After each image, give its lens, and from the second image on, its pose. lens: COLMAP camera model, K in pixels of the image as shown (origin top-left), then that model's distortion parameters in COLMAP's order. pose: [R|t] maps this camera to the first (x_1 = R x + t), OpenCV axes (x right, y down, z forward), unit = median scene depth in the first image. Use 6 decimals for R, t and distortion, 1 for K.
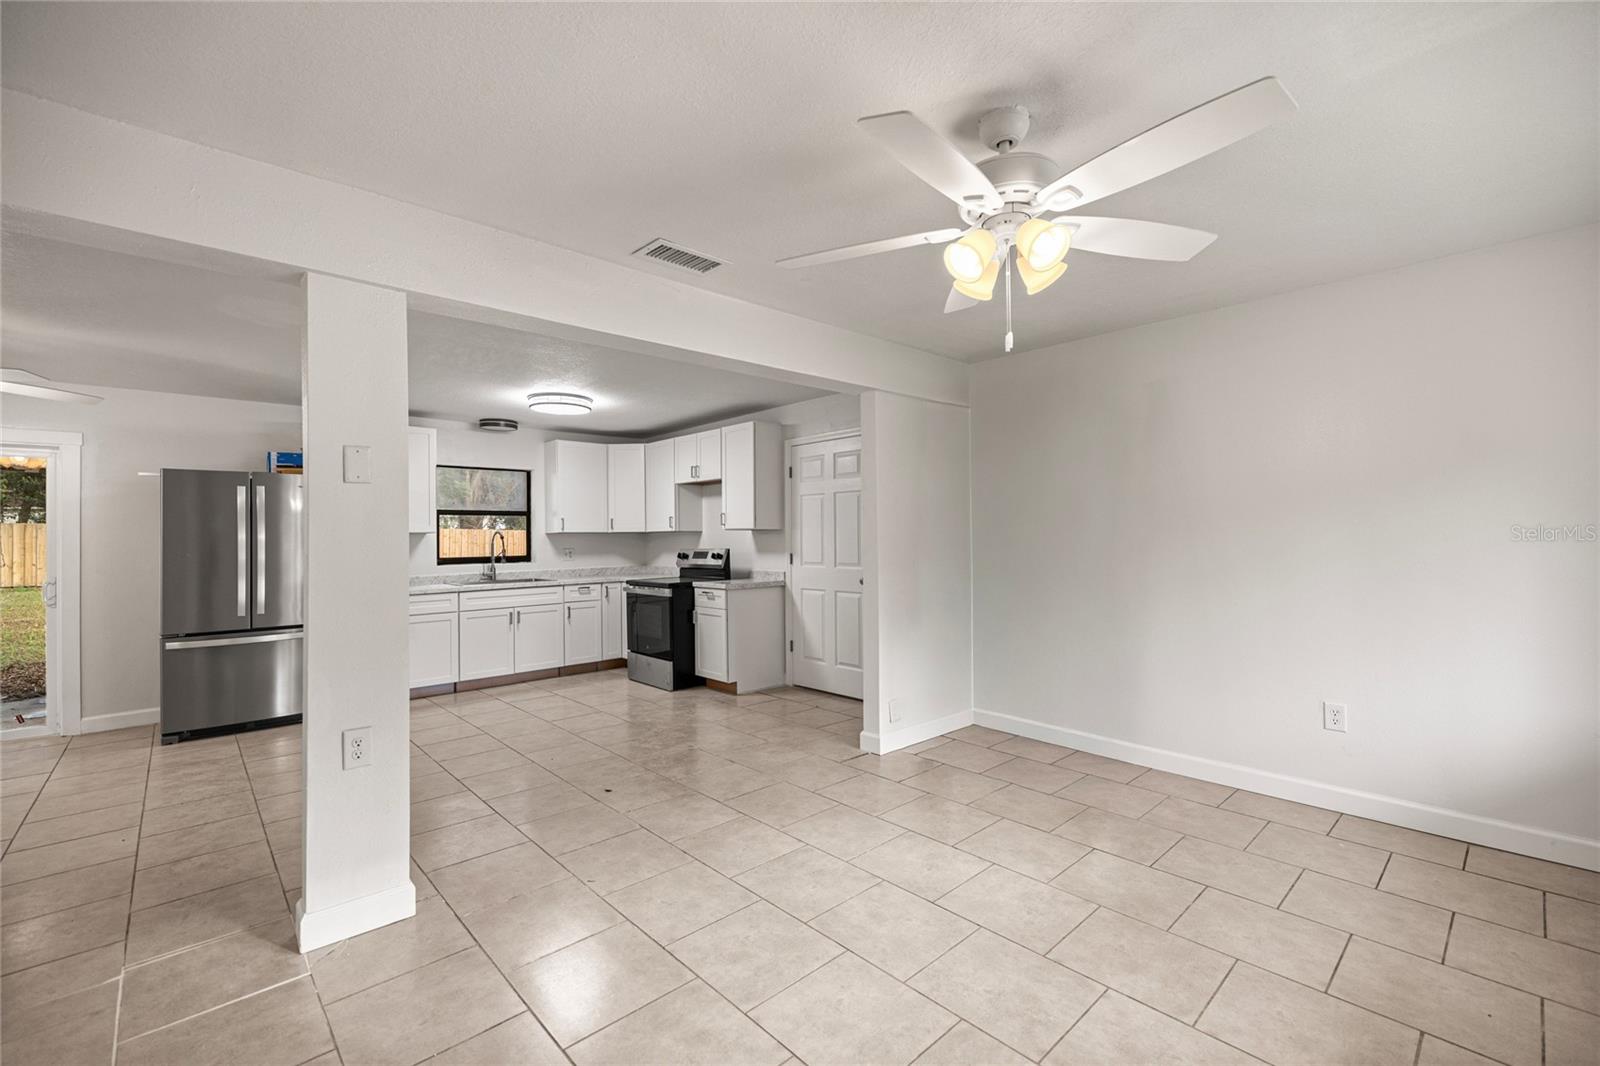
lens RADIAL K [[668.7, 0, 791.8], [0, 668.7, 531.1], [0, 0, 1]] dist [-0.004214, 0.000291]
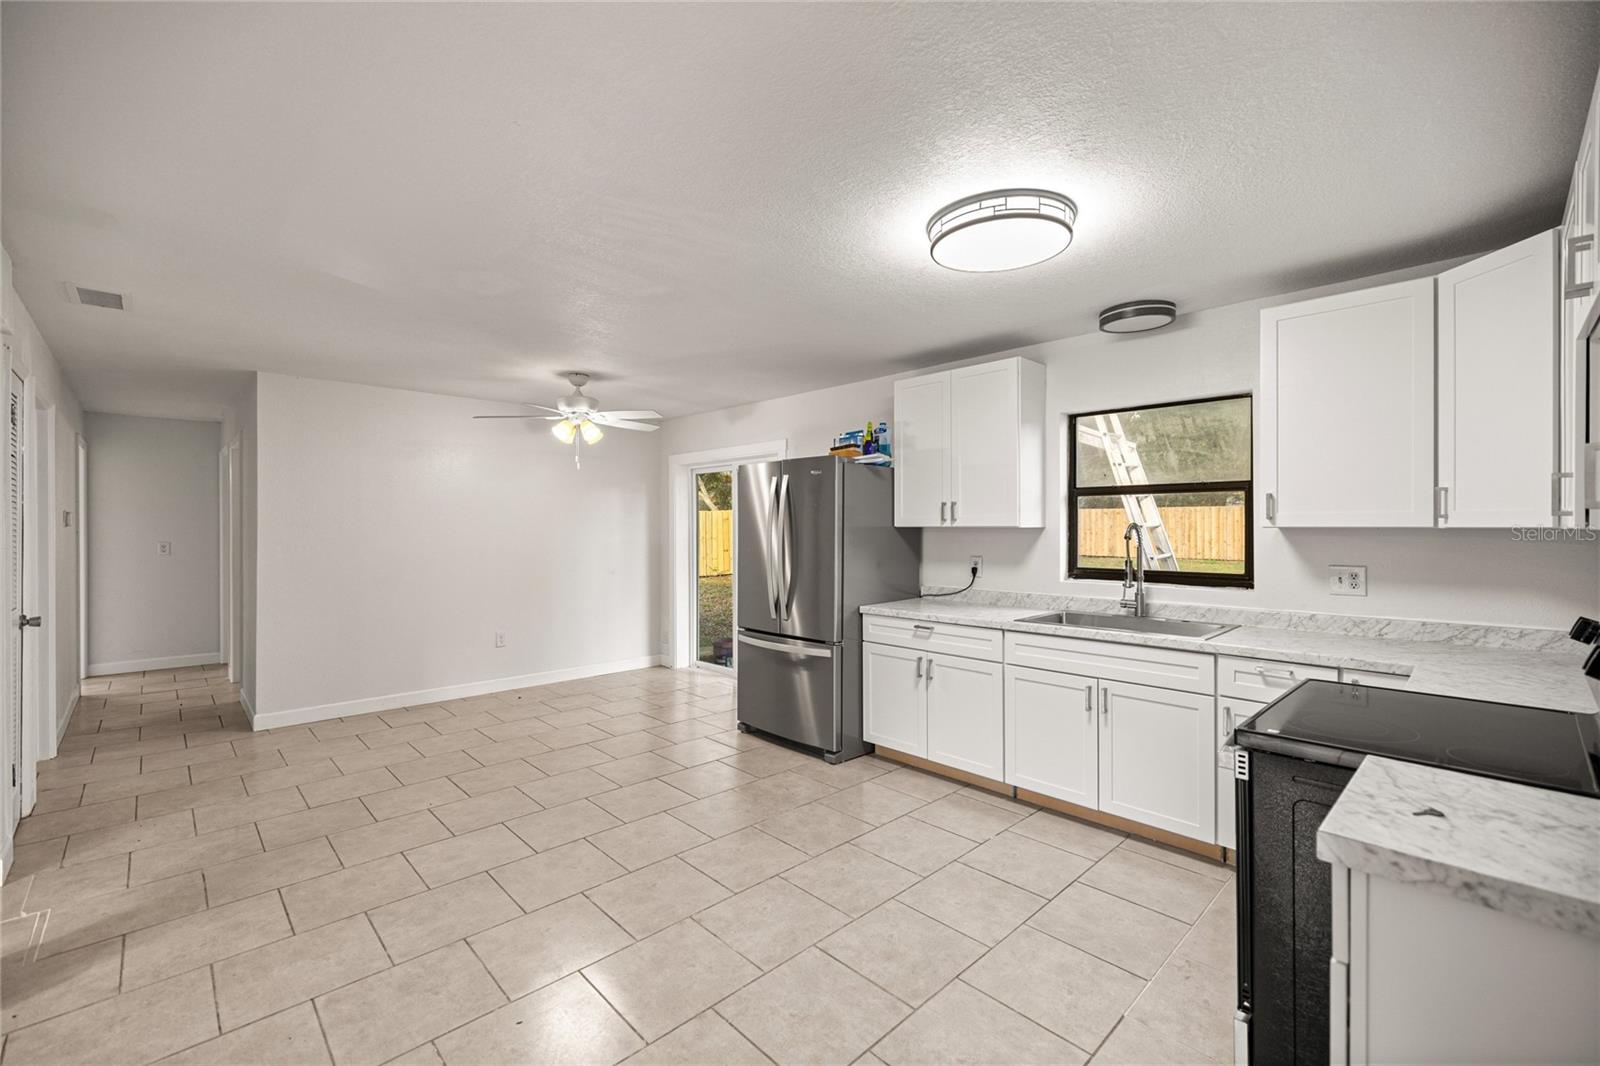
lens RADIAL K [[668.7, 0, 796.0], [0, 668.7, 518.0], [0, 0, 1]] dist [-0.004214, 0.000291]
pose [[0.021505, 0.000987, -0.999768, 0.074127], [0.013425, 0.999909, 0.001276, -0.008894], [0.999679, -0.013449, 0.021489, 0.736183]]
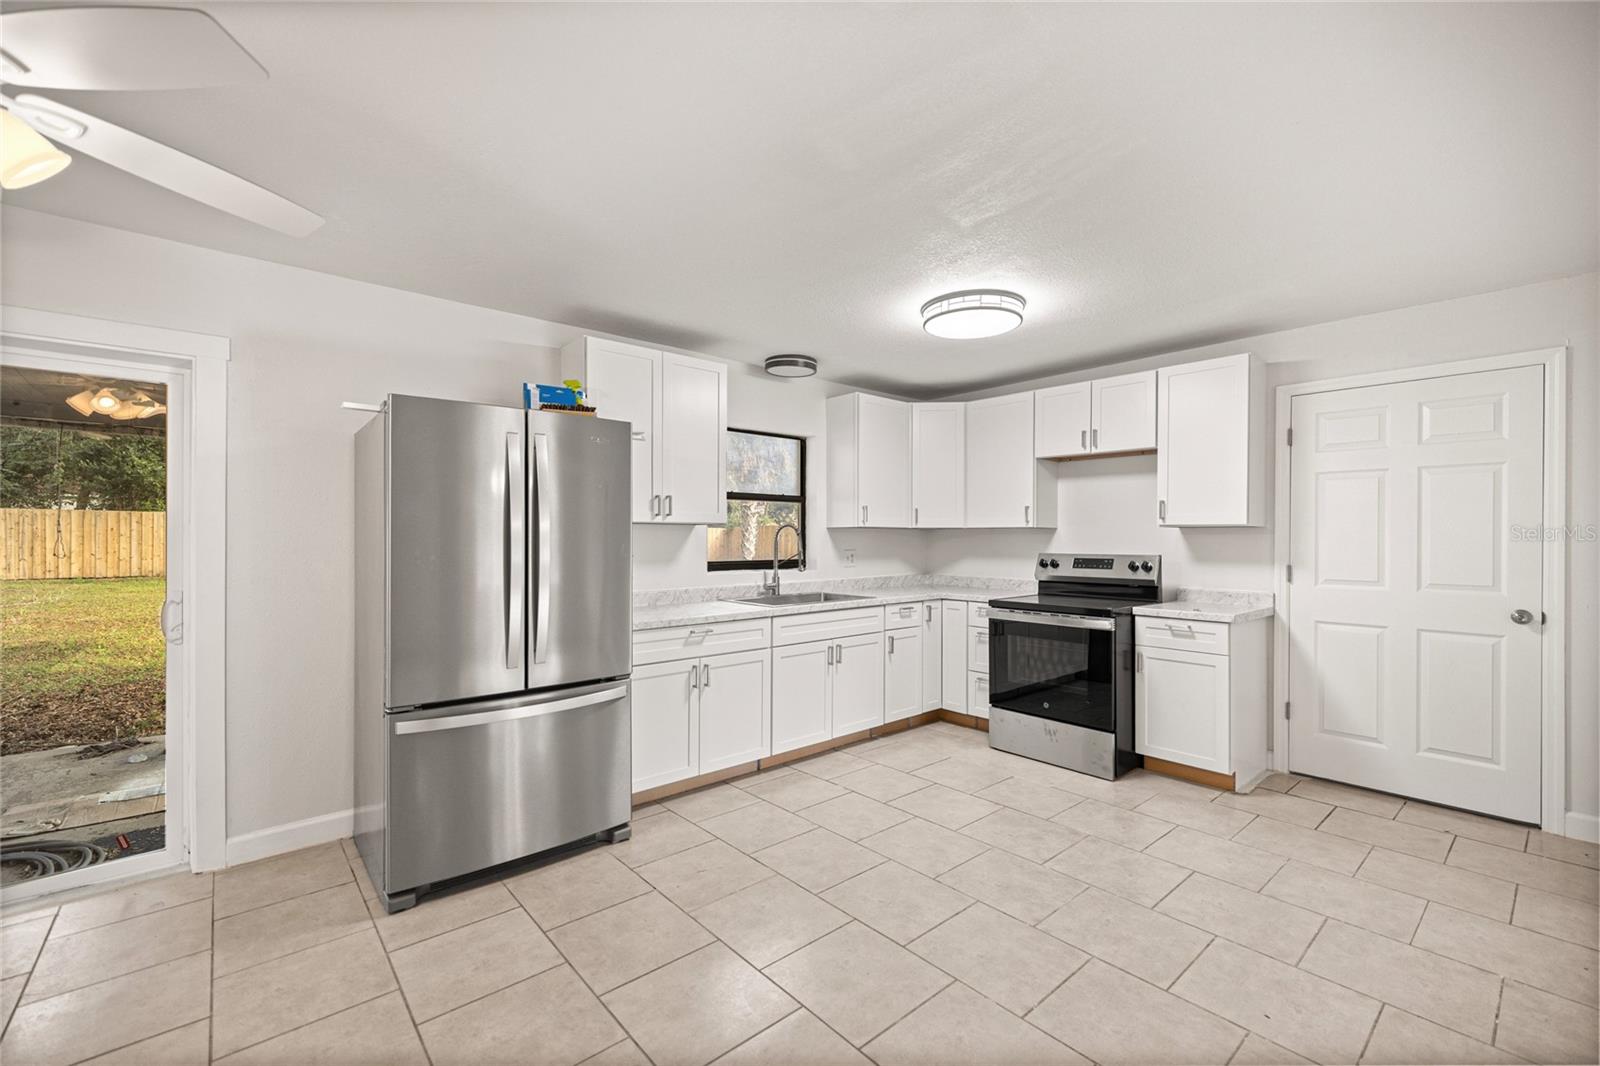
lens RADIAL K [[668.7, 0, 793.1], [0, 668.7, 534.4], [0, 0, 1]] dist [-0.004214, 0.000291]
pose [[0.999336, 0.014598, -0.033371, -0.417044], [-0.014371, 0.999872, 0.007018, 0.006518], [0.033469, -0.006534, 0.999418, 0.328478]]
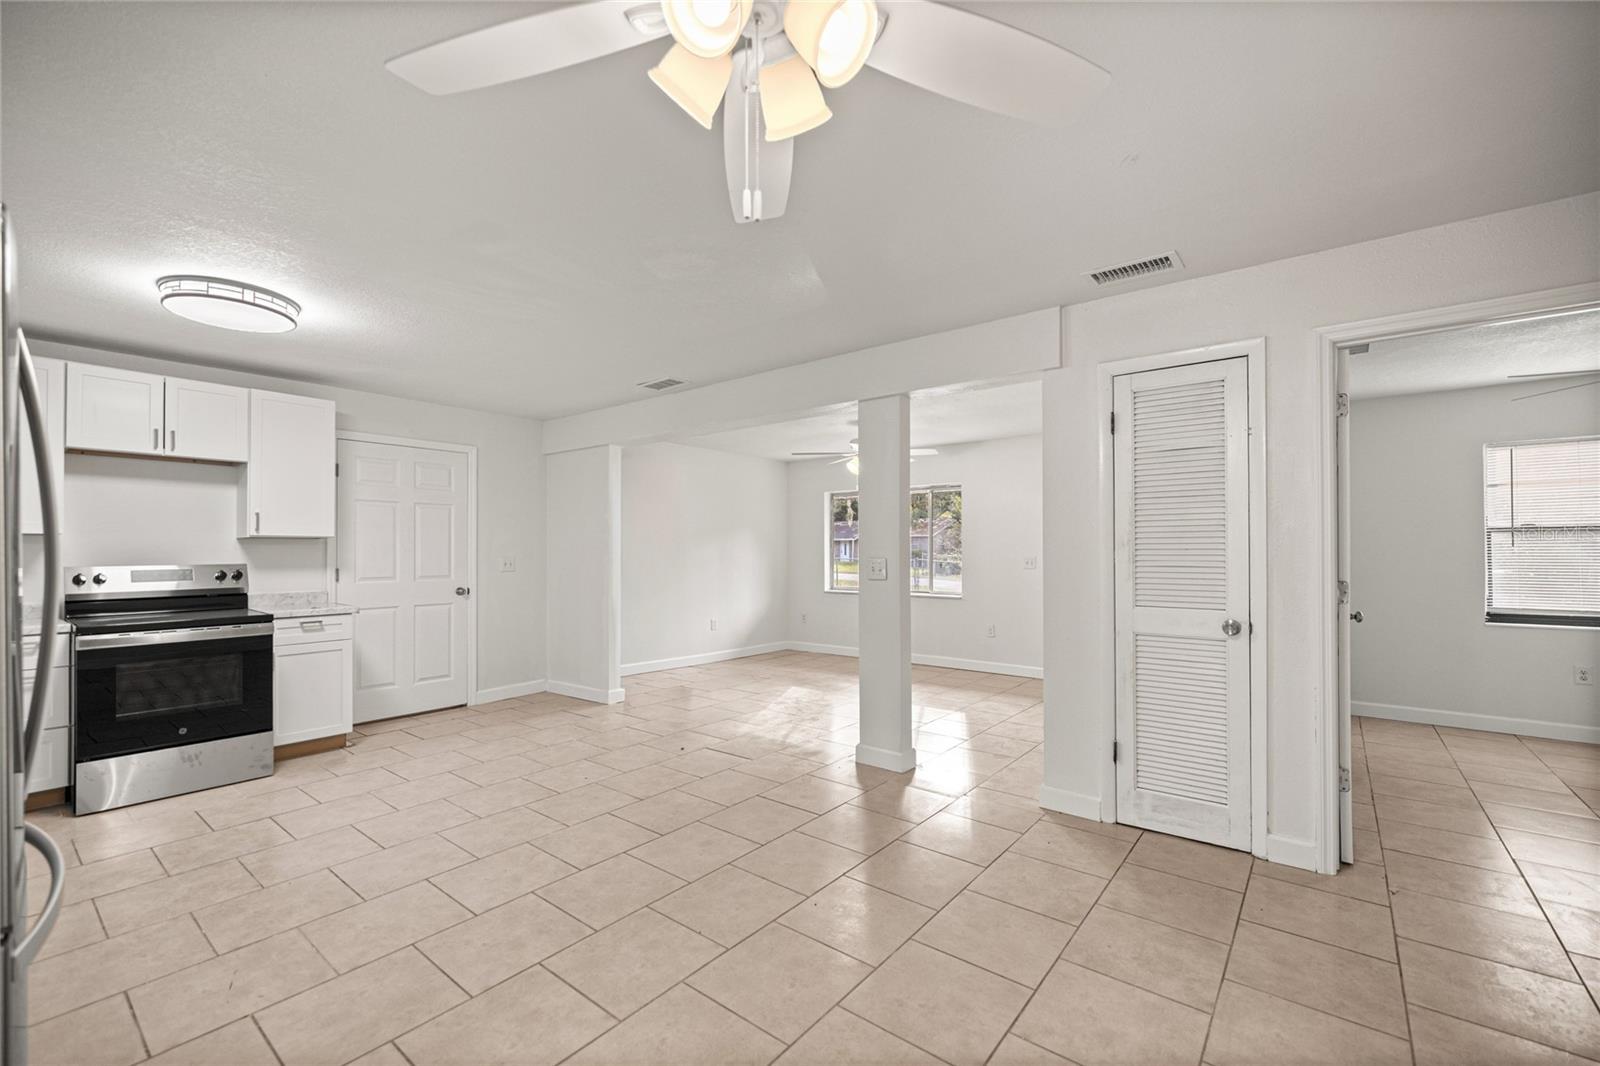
lens RADIAL K [[668.7, 0, 804.1], [0, 668.7, 546.6], [0, 0, 1]] dist [-0.004214, 0.000291]
pose [[-0.162412, 0.018680, 0.986546, -0.838283], [-0.007839, 0.999765, -0.020221, 0.017421], [-0.986692, -0.011017, -0.162227, 0.526374]]
